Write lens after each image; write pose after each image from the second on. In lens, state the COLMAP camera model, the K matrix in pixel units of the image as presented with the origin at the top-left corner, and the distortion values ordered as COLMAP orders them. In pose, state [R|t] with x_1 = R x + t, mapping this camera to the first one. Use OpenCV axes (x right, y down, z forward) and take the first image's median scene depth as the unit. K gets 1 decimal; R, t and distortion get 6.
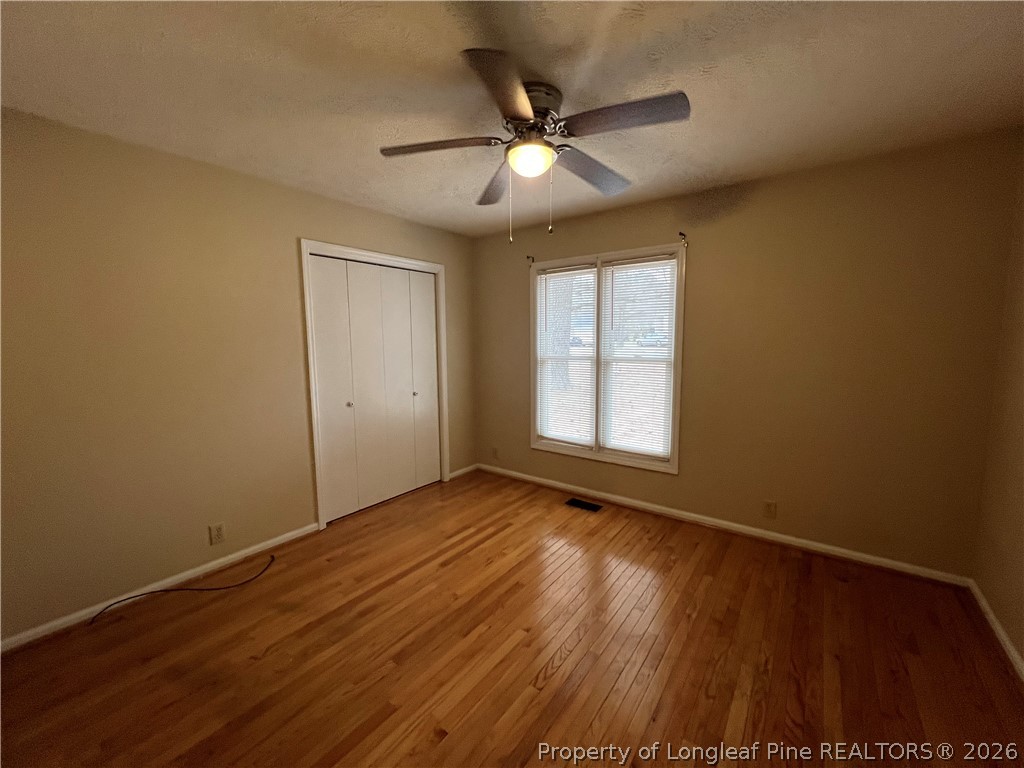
lens RADIAL K [[410.0, 0, 511.5], [0, 410.0, 382.4], [0, 0, 1]] dist [-0.001638, -0.000233]
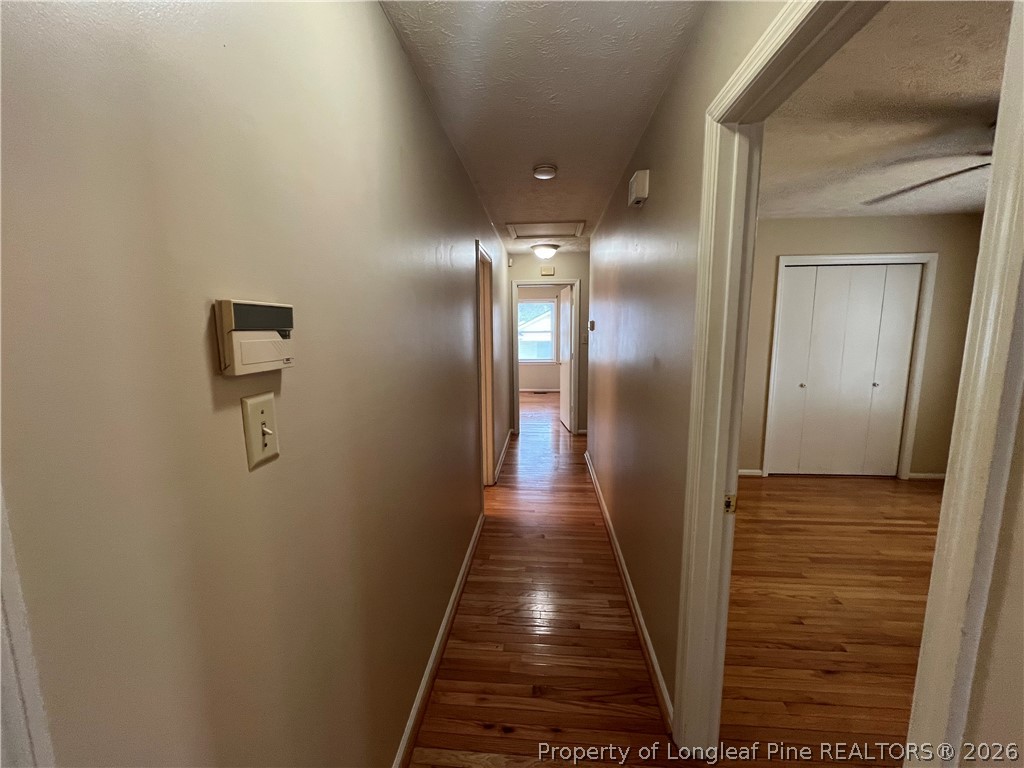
lens RADIAL K [[410.0, 0, 511.0], [0, 410.0, 380.7], [0, 0, 1]] dist [-0.001638, -0.000233]
pose [[0.533923, 0.121443, -0.836766, 0.163863], [-0.087751, 0.992246, 0.088016, 0.009526], [0.840967, 0.026434, 0.540440, -0.398019]]
